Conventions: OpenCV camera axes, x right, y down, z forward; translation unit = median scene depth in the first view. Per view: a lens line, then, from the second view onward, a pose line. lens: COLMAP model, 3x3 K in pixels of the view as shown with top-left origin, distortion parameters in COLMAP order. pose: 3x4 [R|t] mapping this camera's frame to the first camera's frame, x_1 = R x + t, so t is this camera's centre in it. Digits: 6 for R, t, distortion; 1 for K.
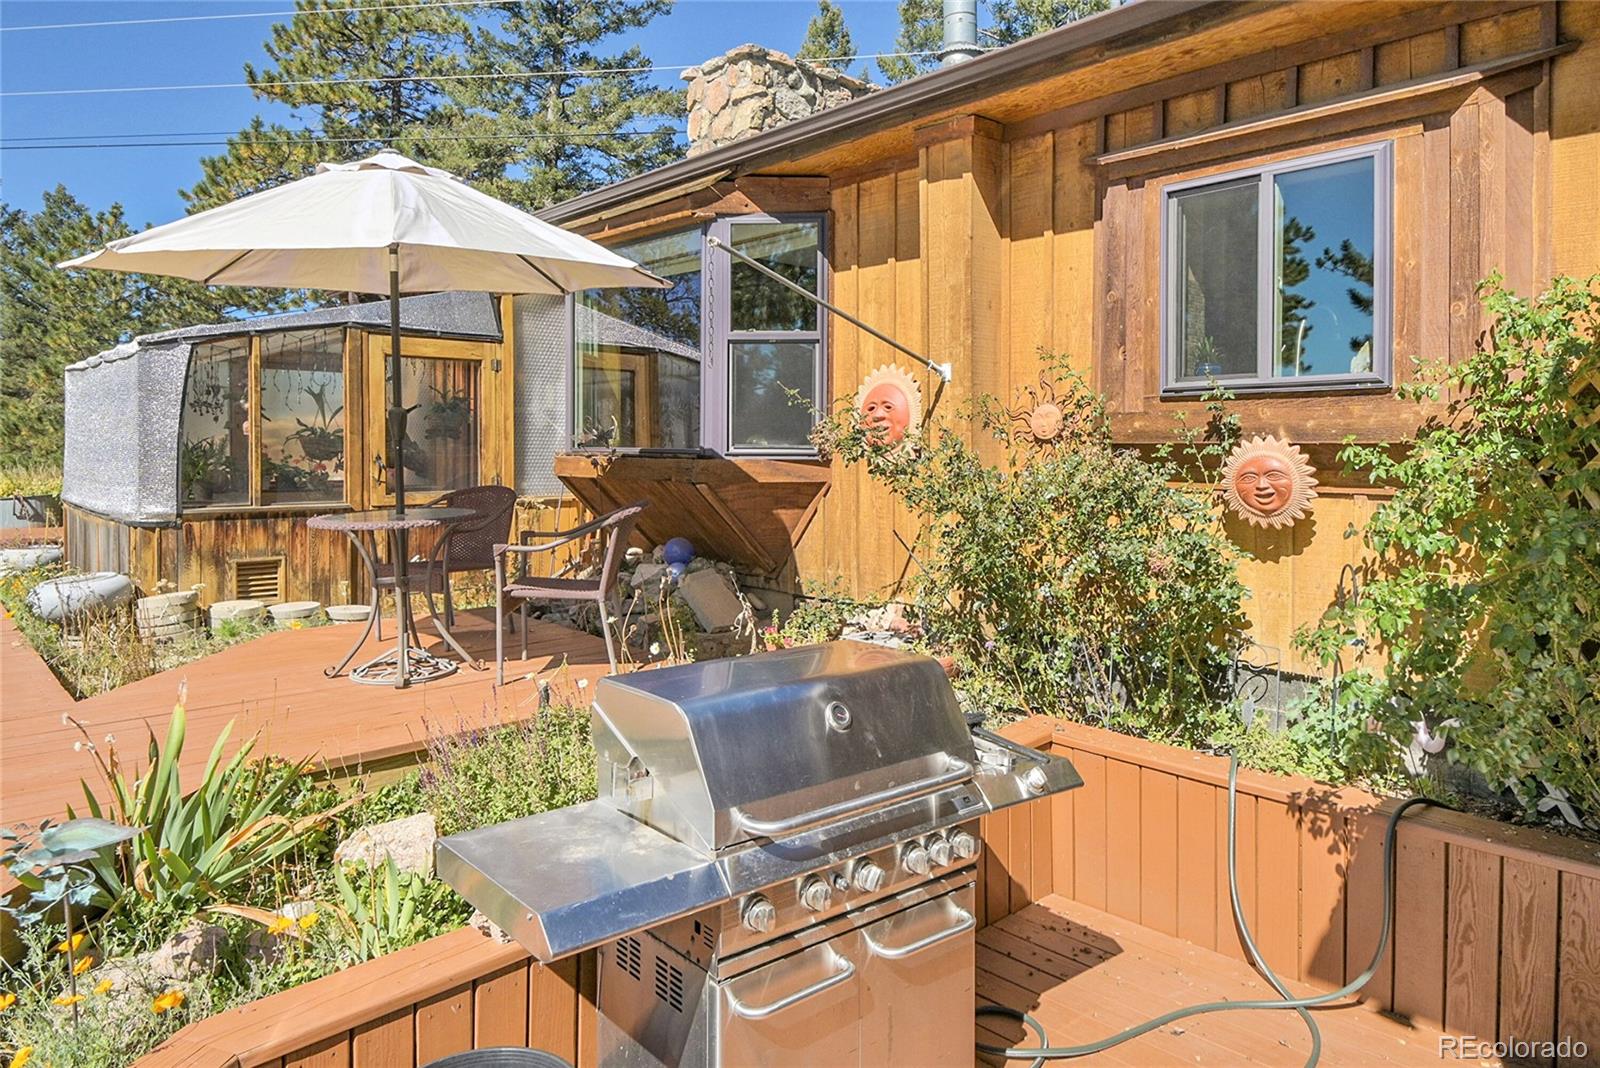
lens RADIAL K [[1074.7, 0, 804.9], [0, 1074.7, 465.7], [0, 0, 1]] dist [0.006529, -0.002460]
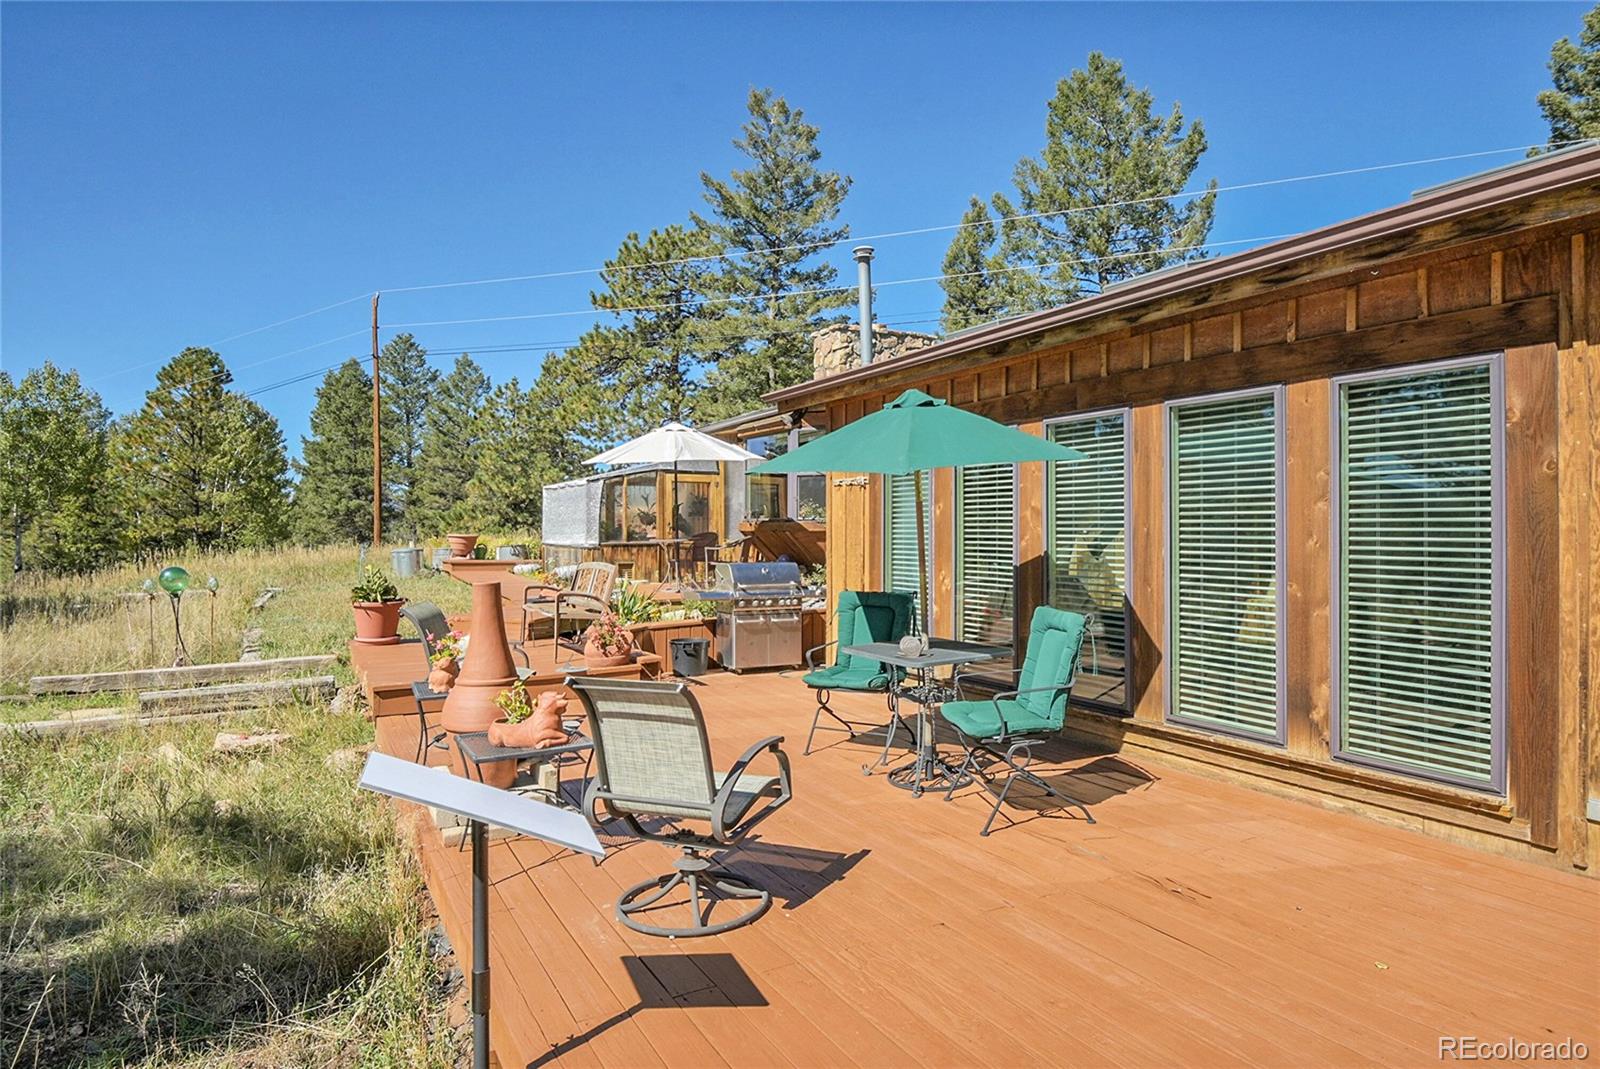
lens RADIAL K [[896.4, 0, 797.7], [0, 896.4, 525.8], [0, 0, 1]] dist [0.004532, -0.000123]
pose [[0.973693, -0.005570, -0.227794, 0.257639], [0.000681, 0.999768, -0.021538, 0.030482], [0.227861, 0.020816, 0.973471, -0.671539]]
